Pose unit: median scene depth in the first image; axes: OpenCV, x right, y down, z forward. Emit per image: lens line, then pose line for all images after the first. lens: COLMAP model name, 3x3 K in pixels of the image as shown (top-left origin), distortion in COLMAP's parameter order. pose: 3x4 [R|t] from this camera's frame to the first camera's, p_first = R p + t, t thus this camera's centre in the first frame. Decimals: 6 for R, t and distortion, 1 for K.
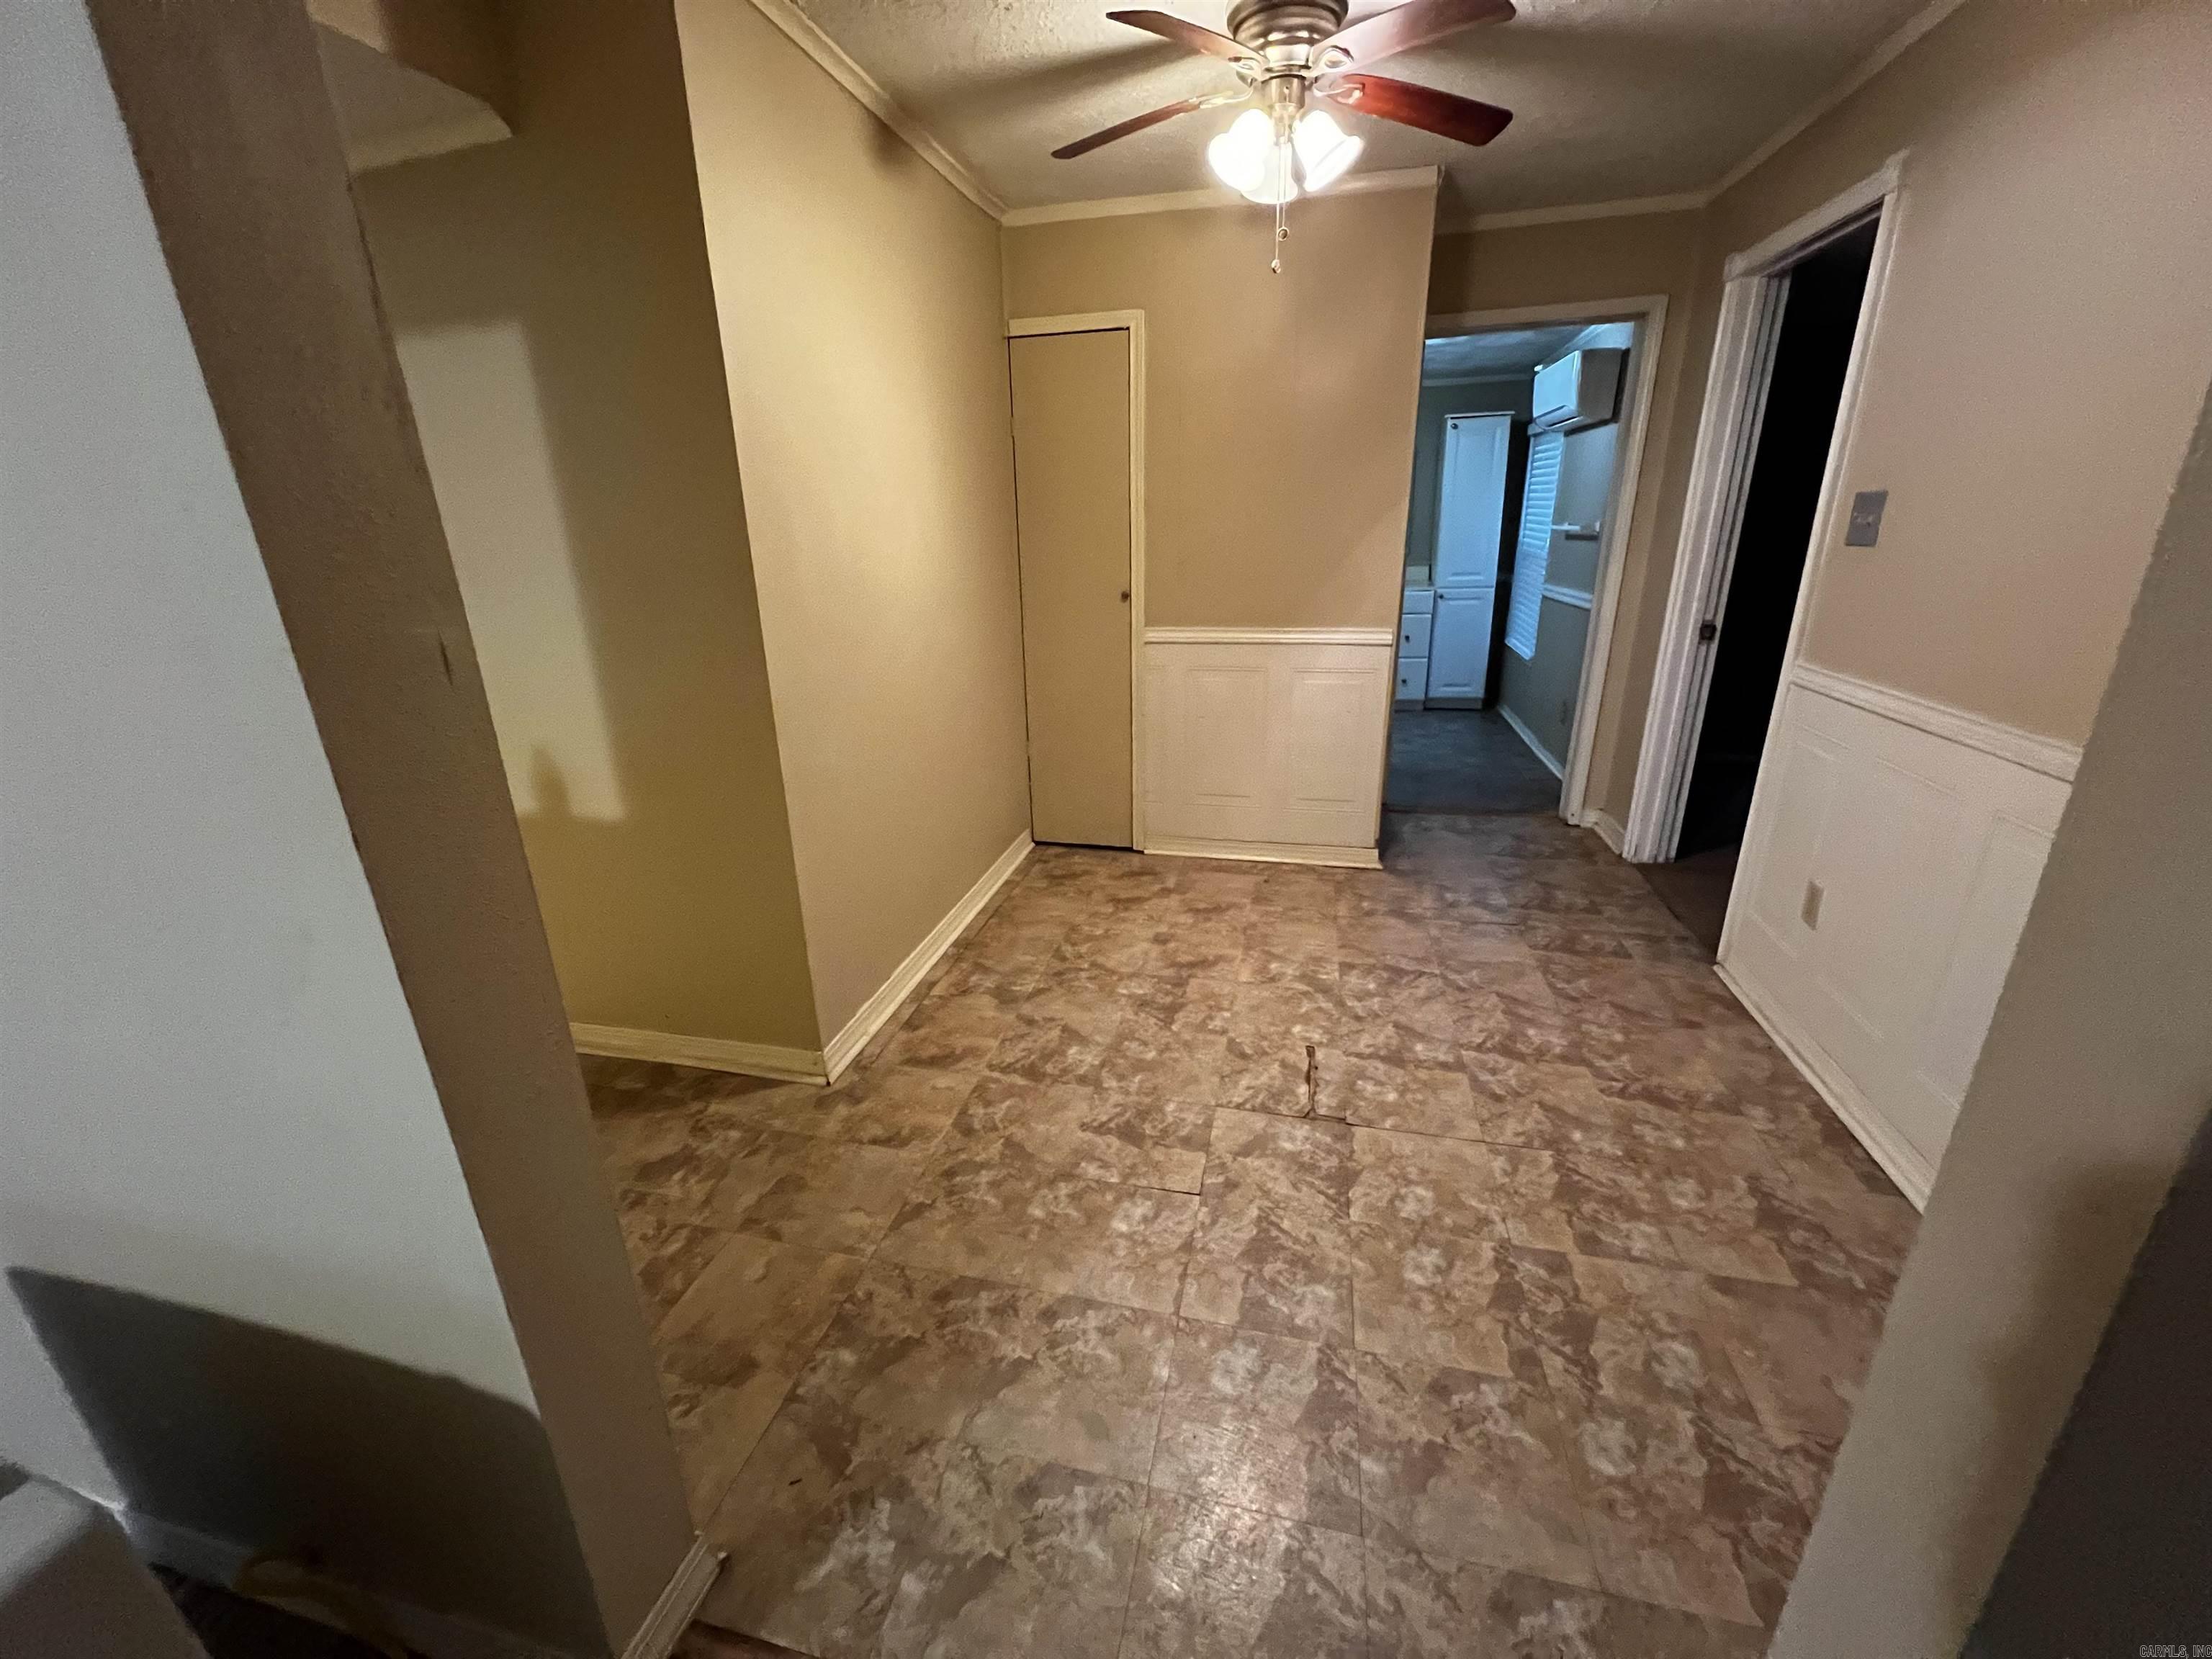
lens RADIAL K [[879.1, 0, 1098.0], [0, 879.1, 822.3], [0, 0, 1]] dist [-0.002102, -0.000373]
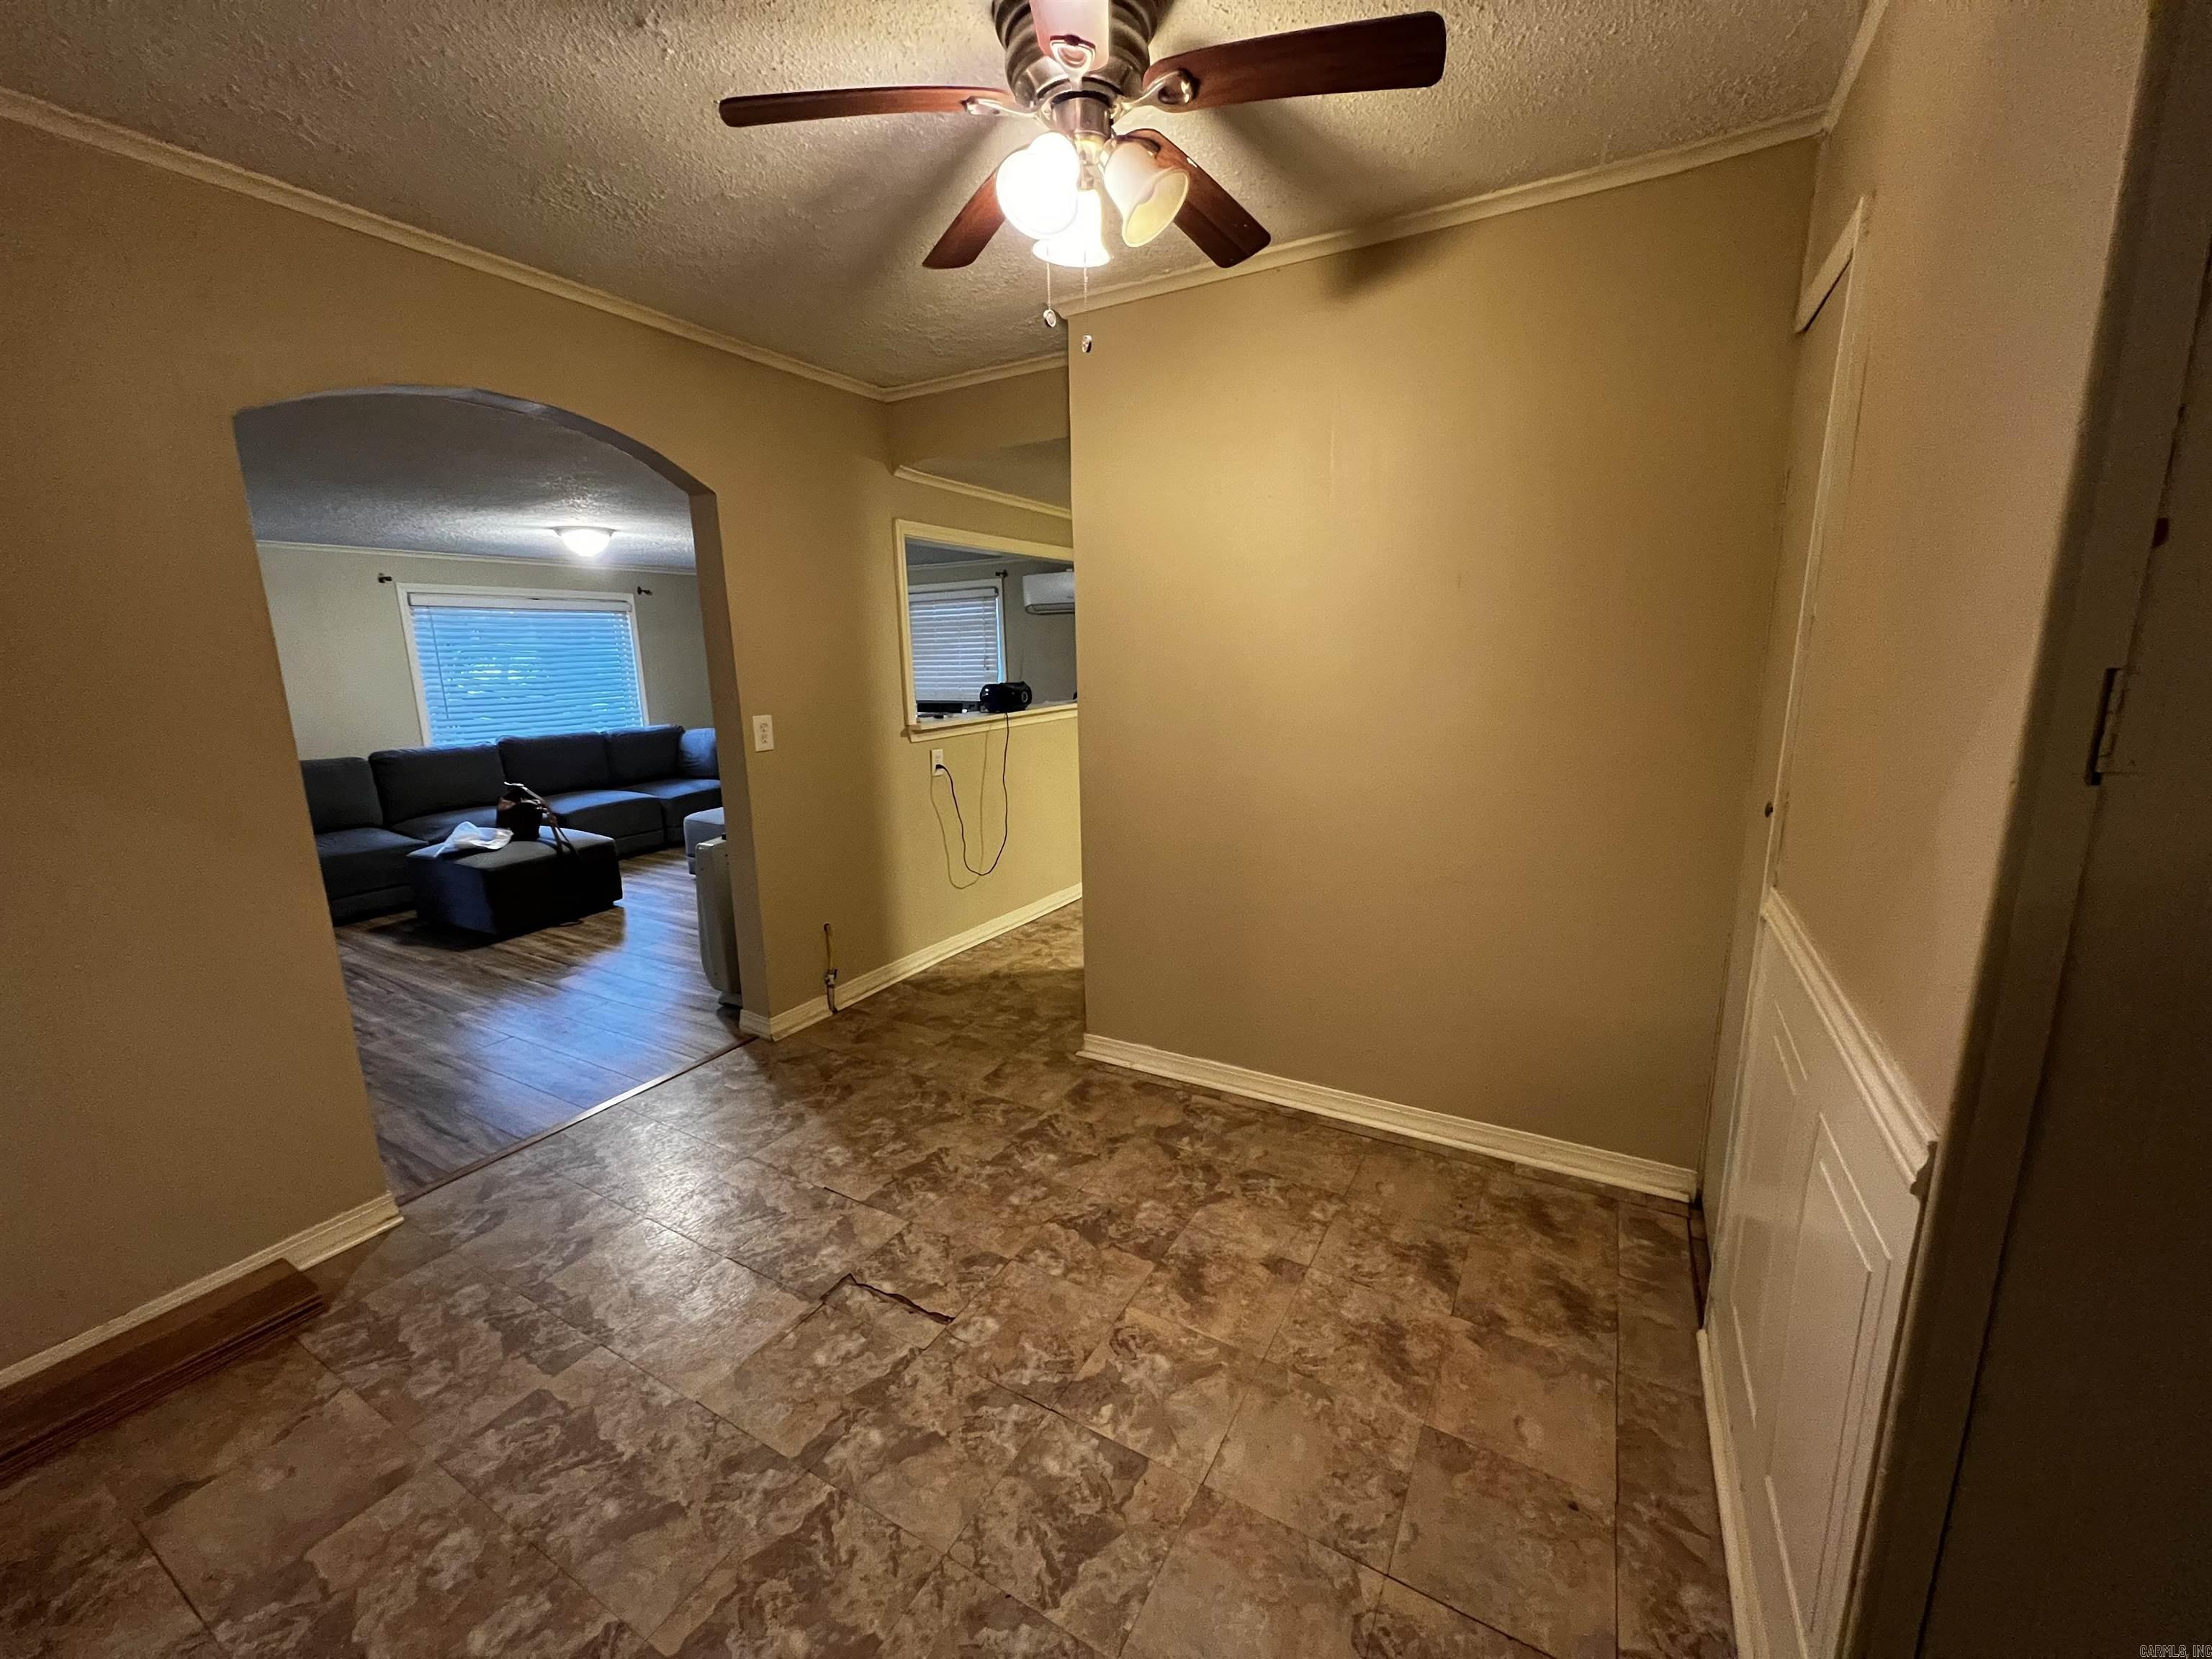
lens RADIAL K [[884.9, 0, 1093.3], [0, 884.9, 821.5], [0, 0, 1]] dist [0.000546, 0.000460]
pose [[-0.281982, 0.216951, -0.934569, 0.796848], [-0.284426, 0.911405, 0.297393, -0.399579], [0.916290, 0.349675, -0.195293, 1.047199]]
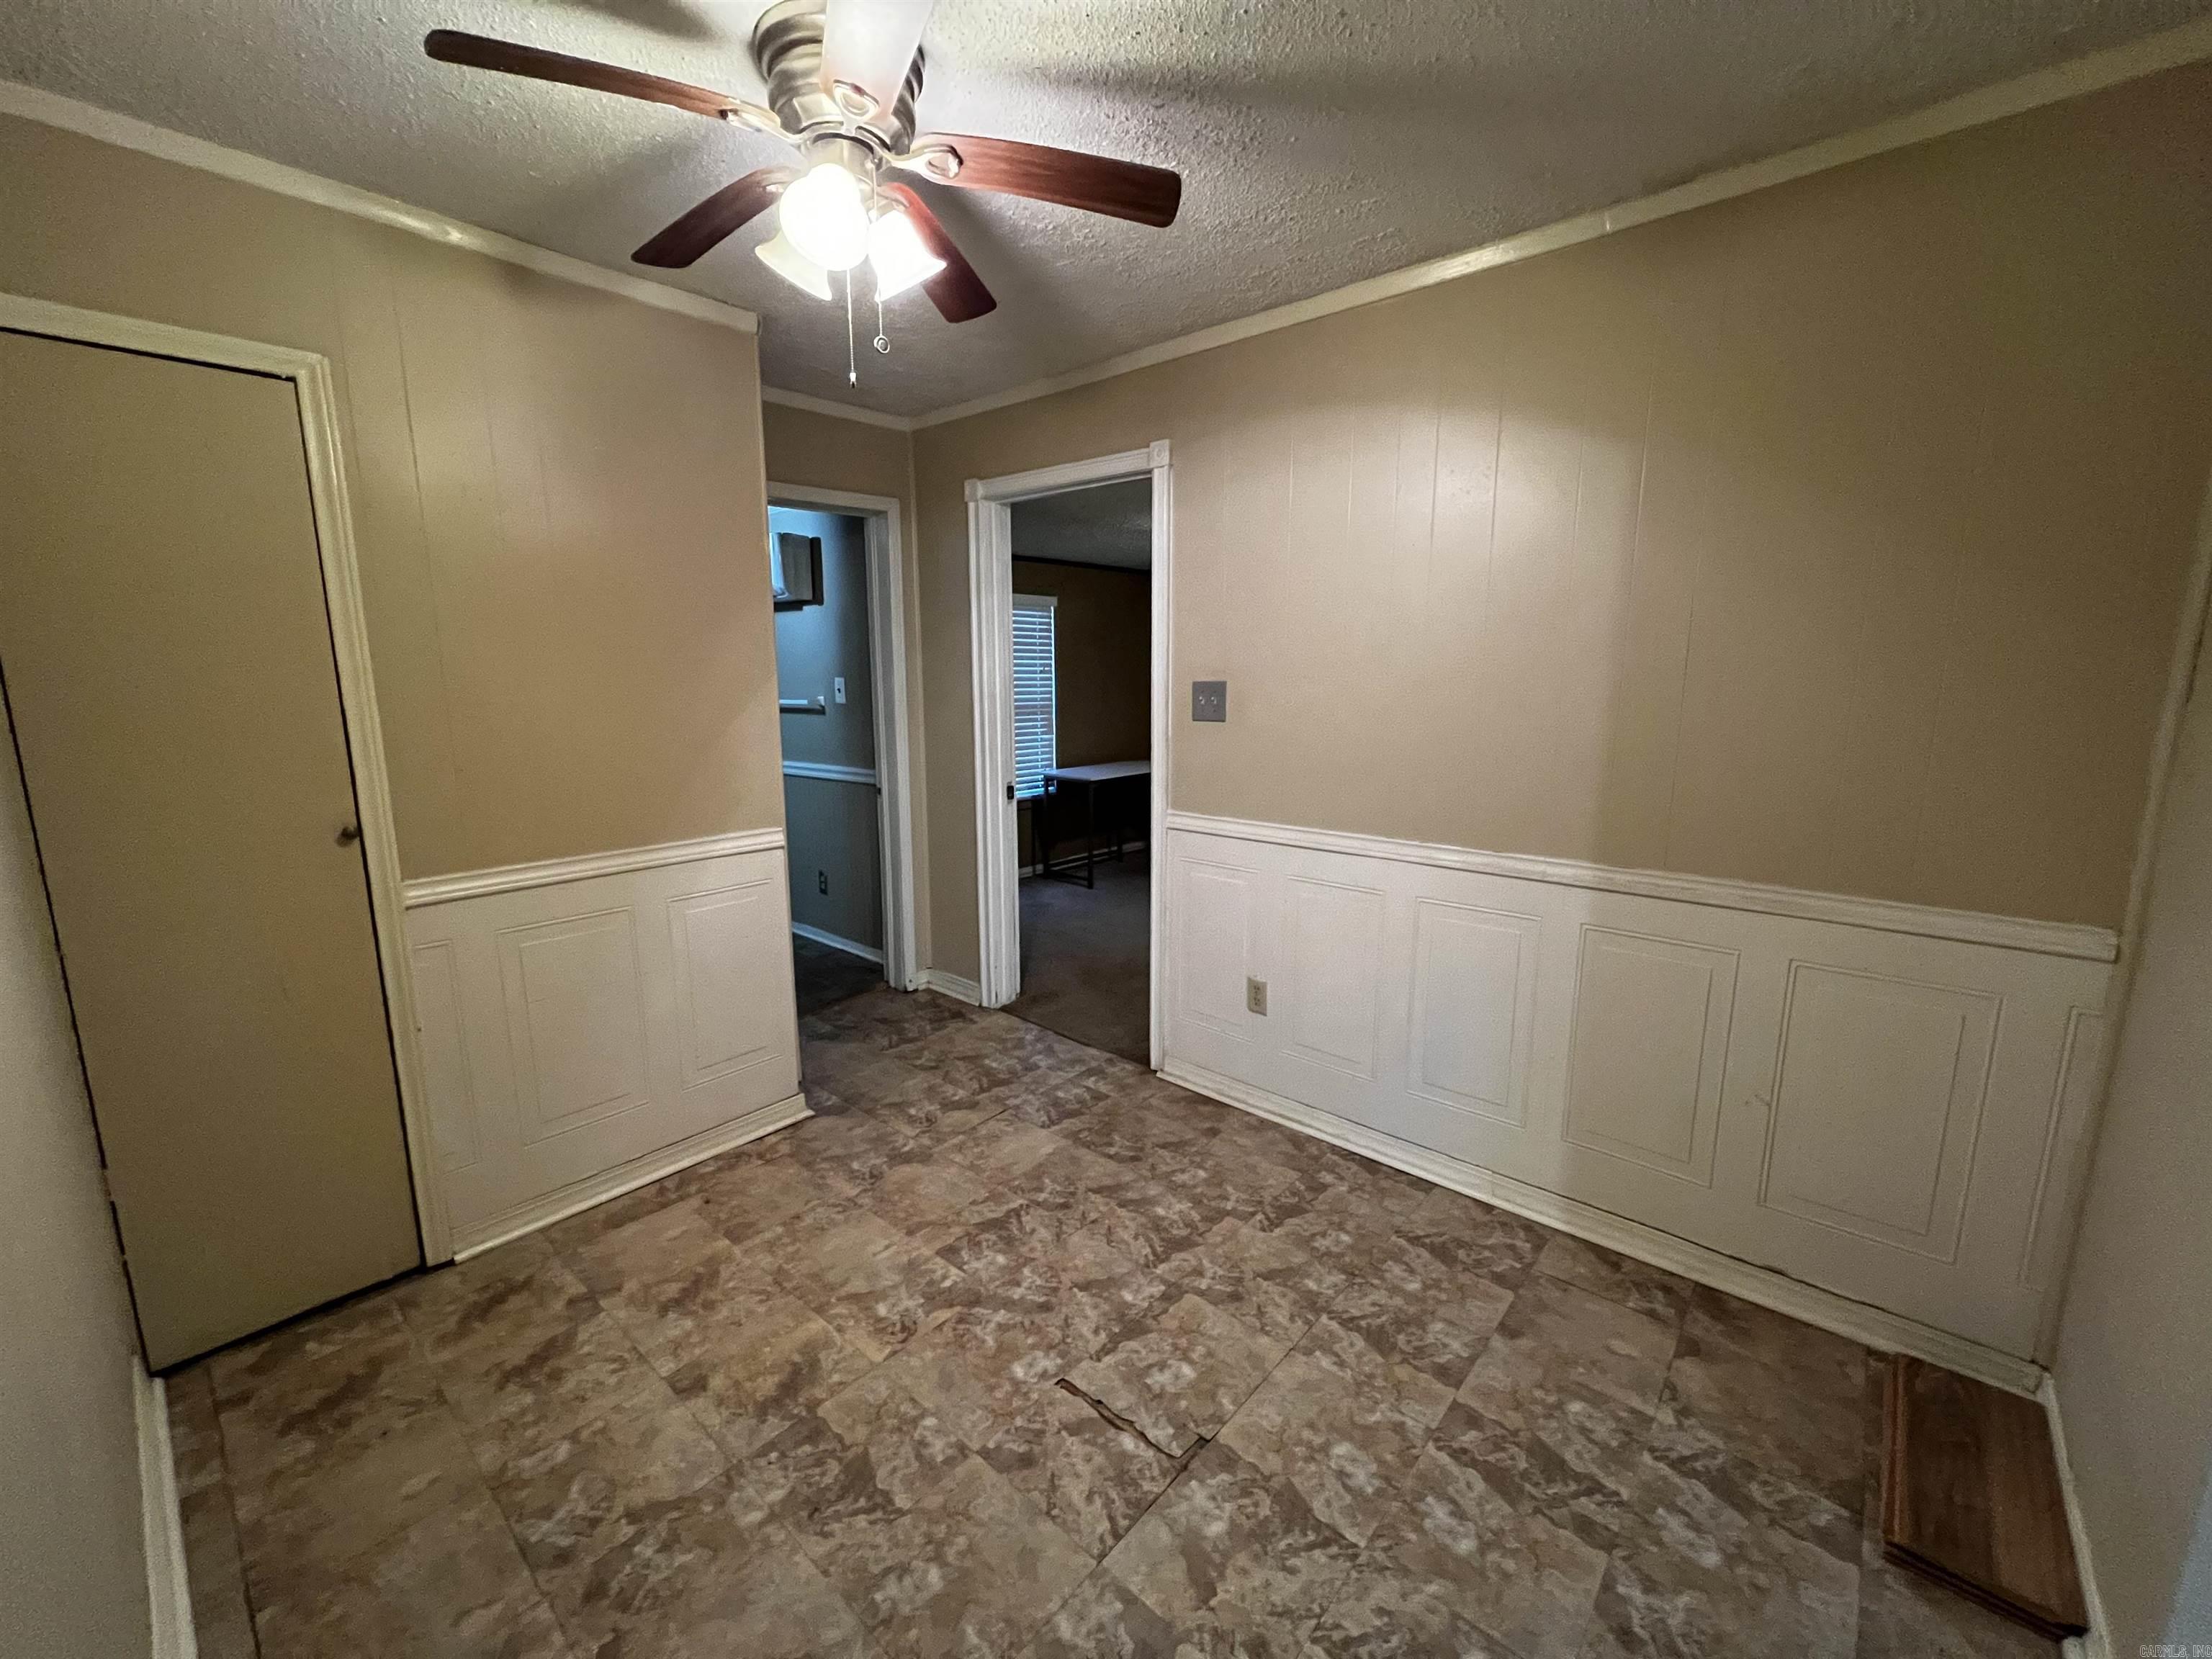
lens RADIAL K [[884.9, 0, 1093.3], [0, 884.9, 821.5], [0, 0, 1]] dist [0.000546, 0.000460]
pose [[0.474049, -0.130002, 0.870848, -0.319963], [0.280345, 0.959854, -0.009318, -0.177114], [-0.834676, 0.248555, 0.491464, 0.456086]]
